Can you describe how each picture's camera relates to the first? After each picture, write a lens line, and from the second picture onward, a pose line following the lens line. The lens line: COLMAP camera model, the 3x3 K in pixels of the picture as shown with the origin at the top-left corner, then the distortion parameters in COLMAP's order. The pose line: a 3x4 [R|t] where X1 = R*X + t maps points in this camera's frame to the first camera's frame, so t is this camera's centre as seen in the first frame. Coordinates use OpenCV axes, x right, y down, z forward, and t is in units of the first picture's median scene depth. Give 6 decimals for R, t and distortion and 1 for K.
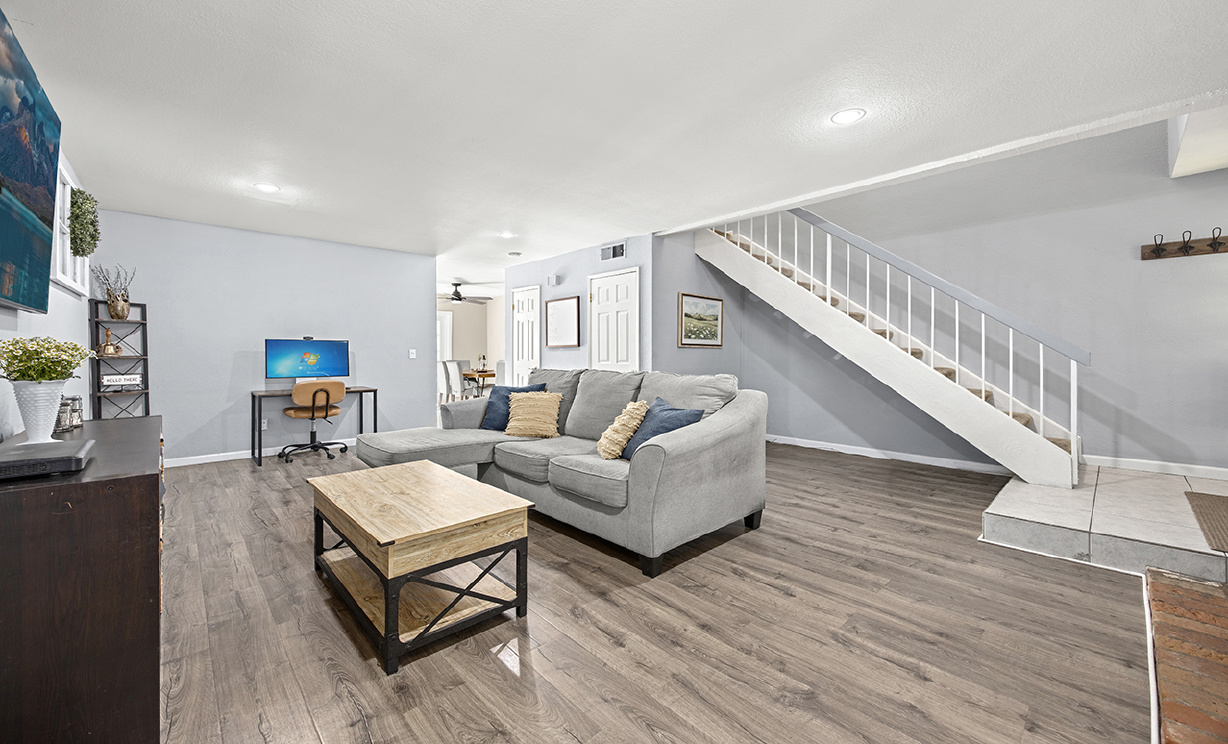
lens RADIAL K [[467.5, 0, 614.7], [0, 467.5, 358.9], [0, 0, 1]] dist [-0.000732, -0.000027]
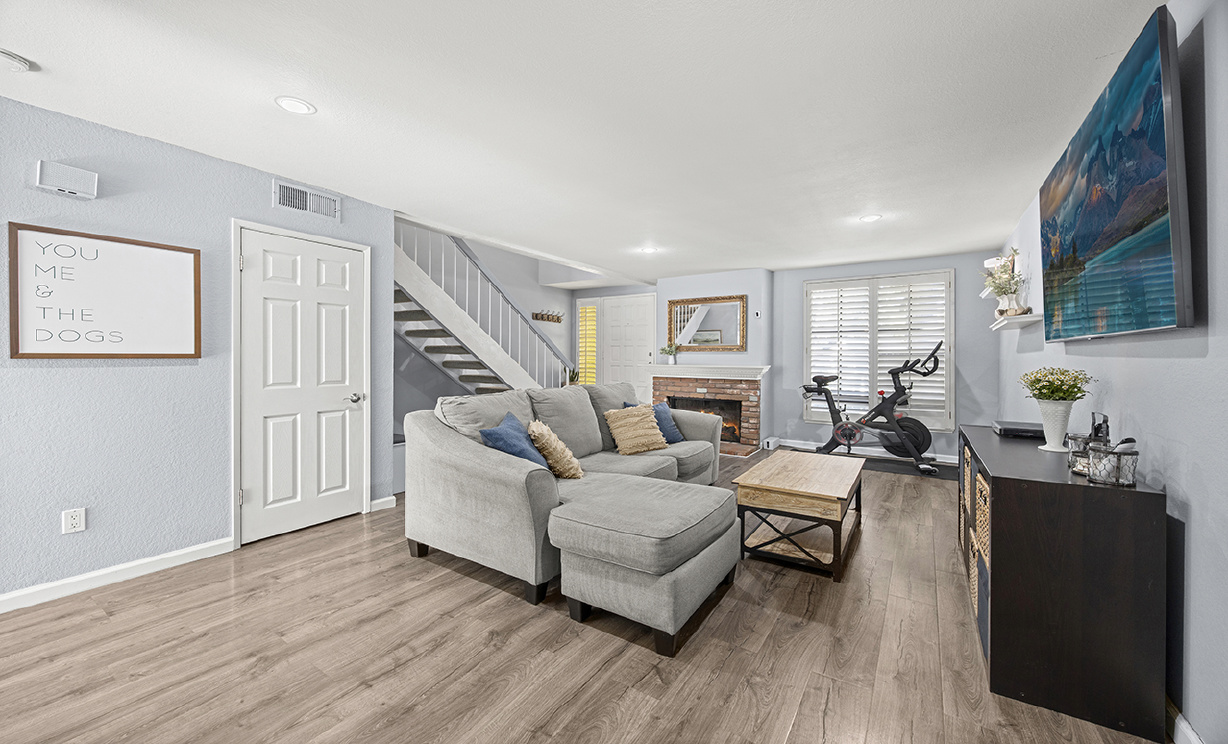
lens RADIAL K [[467.5, 0, 614.7], [0, 467.5, 358.9], [0, 0, 1]] dist [-0.000732, -0.000027]
pose [[-0.233689, -0.000998, 0.972311, -1.080819], [0.007485, 0.999968, 0.002825, -0.039291], [-0.972282, 0.007938, -0.233674, 1.213280]]
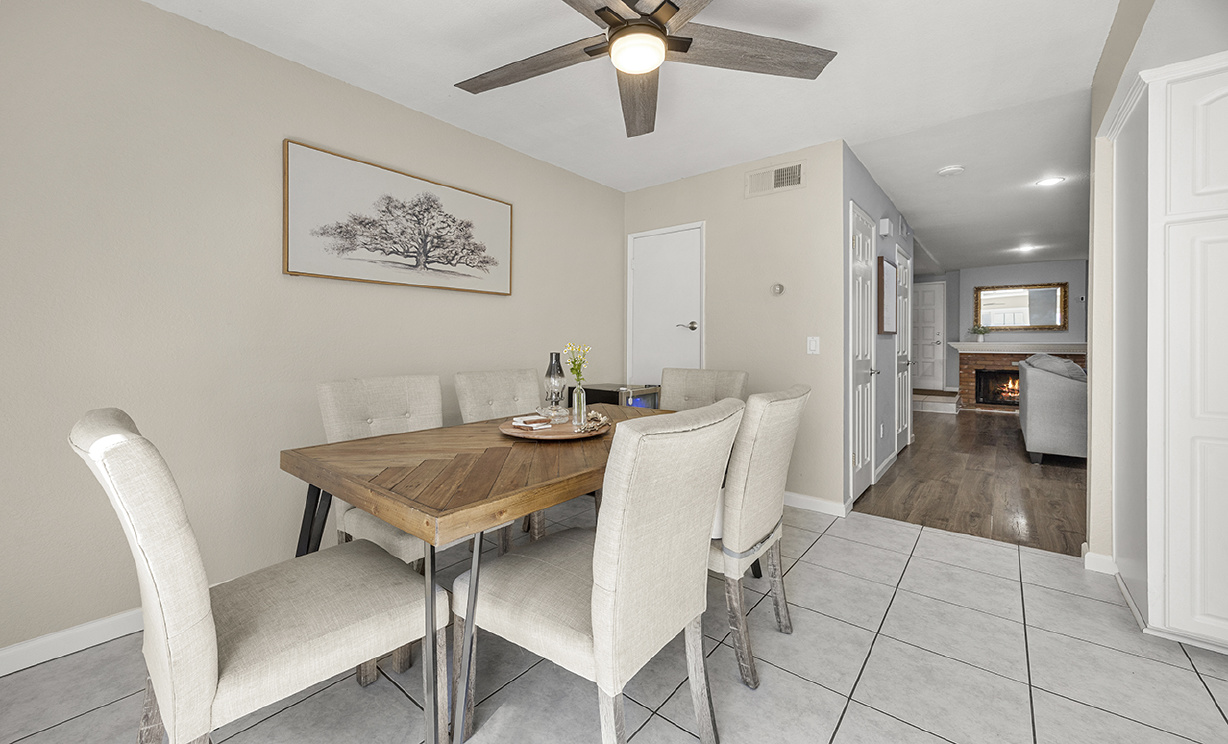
lens RADIAL K [[477.2, 0, 609.5], [0, 477.2, 349.4], [0, 0, 1]] dist [-0.001352, 0.000008]
pose [[-0.131758, -0.009401, 0.991237, -1.321176], [0.010767, 0.999882, 0.010914, -0.018490], [-0.991223, 0.012111, -0.131641, 2.678464]]
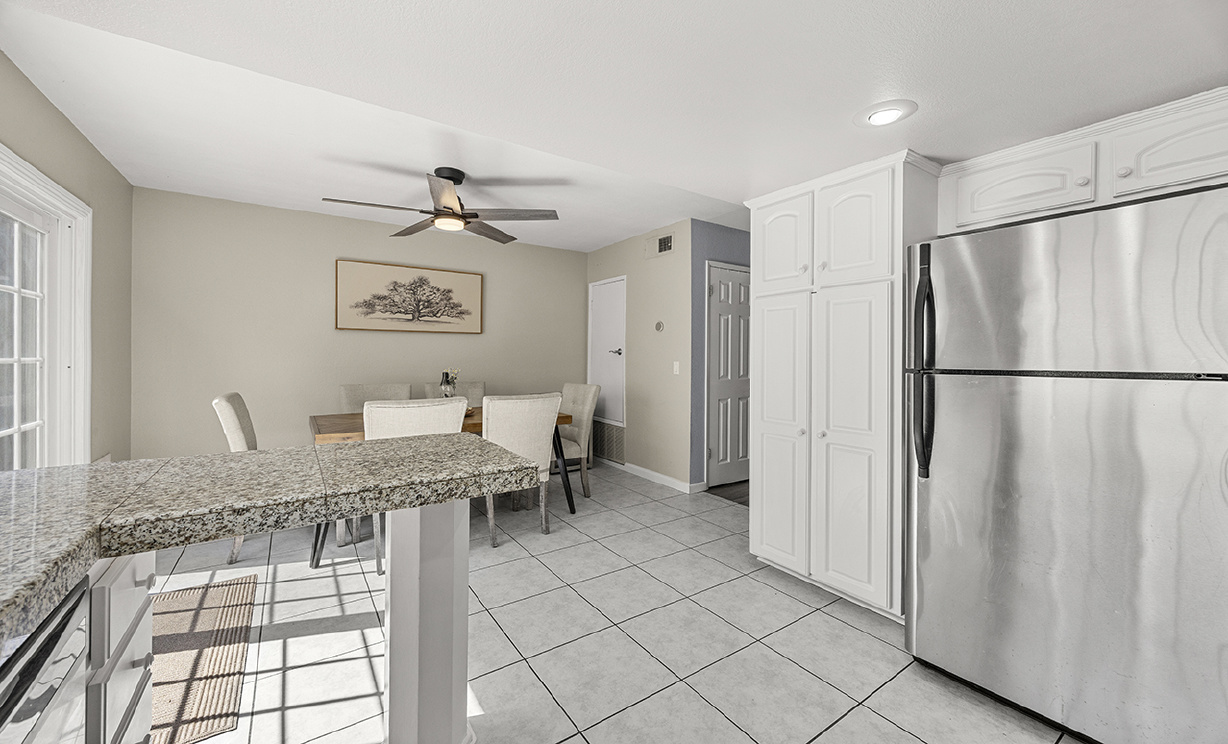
lens RADIAL K [[472.1, 0, 615.6], [0, 472.1, 357.1], [0, 0, 1]] dist [-0.001117, -0.000044]
pose [[0.148269, 0.000684, 0.988947, -1.724192], [0.004766, 0.999988, -0.001406, -0.040030], [-0.988936, 0.004922, 0.148264, 2.131442]]
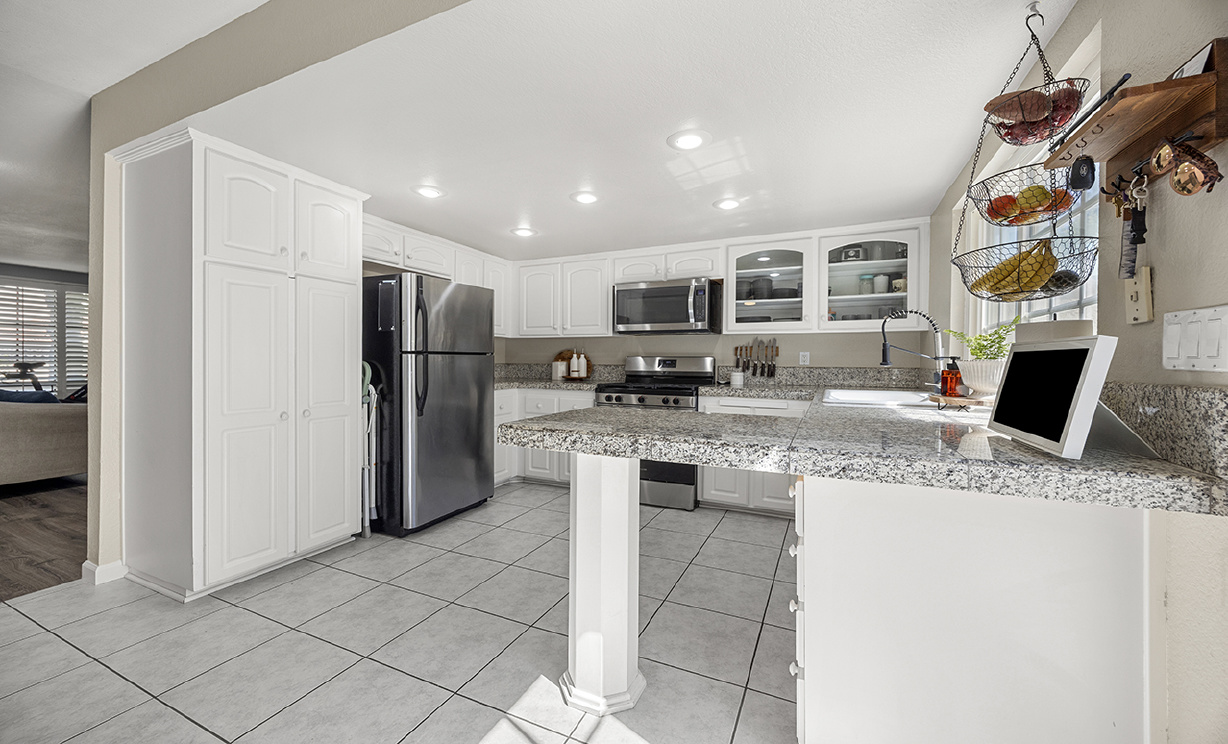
lens RADIAL K [[469.7, 0, 614.2], [0, 469.7, 368.3], [0, 0, 1]] dist [-0.001720, -0.000193]
pose [[-0.926701, 0.001985, -0.375794, -1.165465], [-0.008647, 0.999609, 0.026603, -0.020580], [0.375699, 0.027902, -0.926321, 2.799795]]
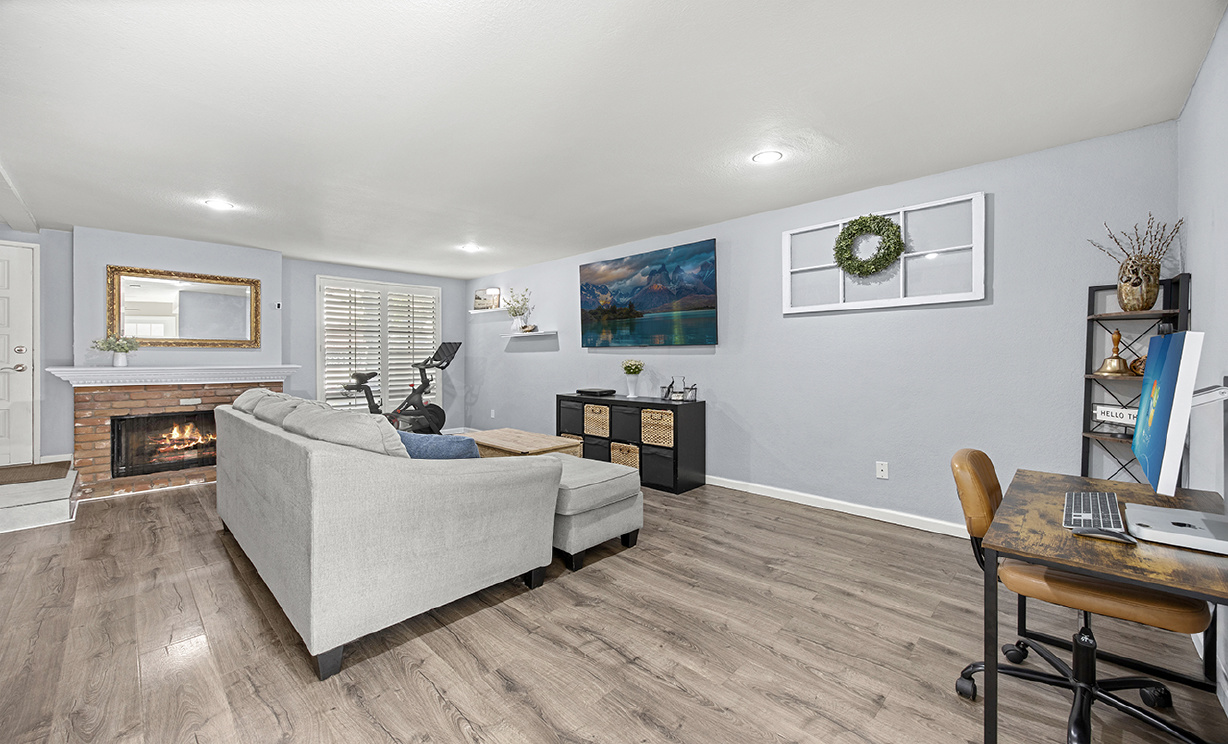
lens RADIAL K [[482.2, 0, 614.6], [0, 482.2, 358.1], [0, 0, 1]] dist [0.000524, 0.000050]
pose [[-0.998587, 0.003786, -0.053013, -0.476602], [0.003072, 0.999904, 0.013538, -0.045098], [0.053059, 0.013356, -0.998502, 1.910429]]
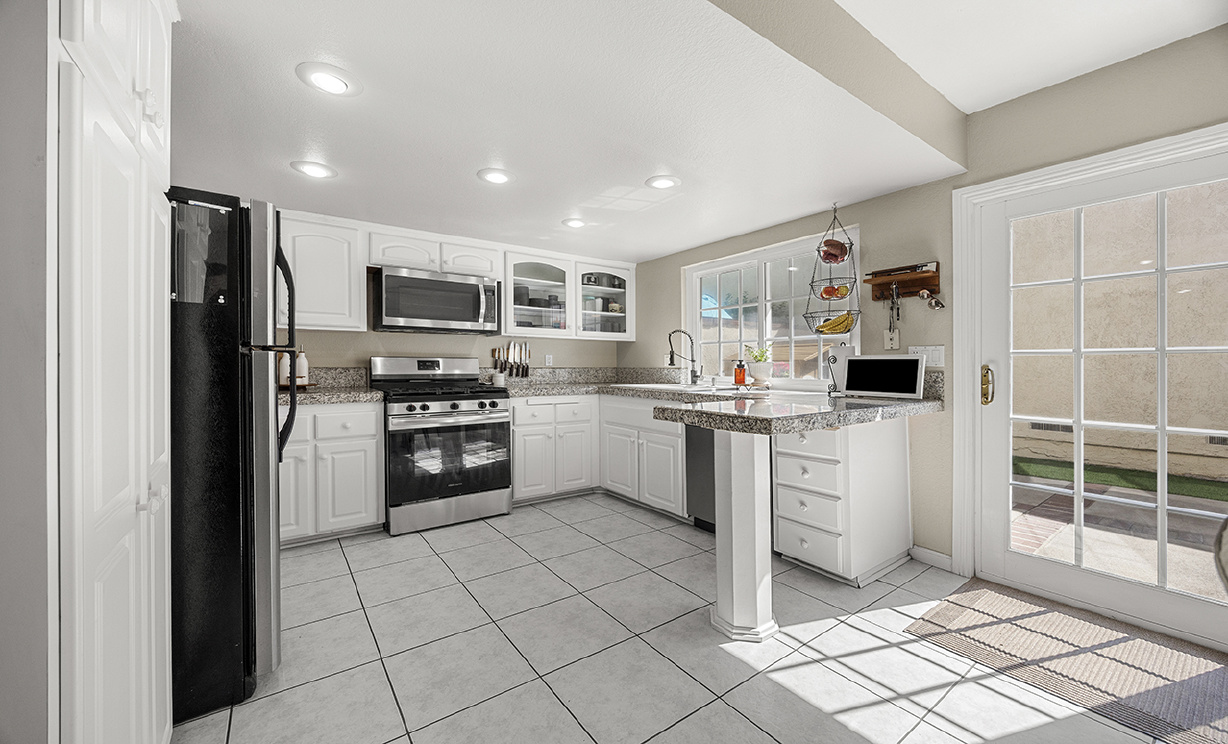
lens RADIAL K [[469.7, 0, 614.2], [0, 469.7, 368.3], [0, 0, 1]] dist [-0.001720, -0.000193]
pose [[-0.128296, 0.009613, -0.991689, -0.728200], [-0.014309, 0.999831, 0.011543, -0.013353], [0.991633, 0.015671, -0.128137, 2.272696]]
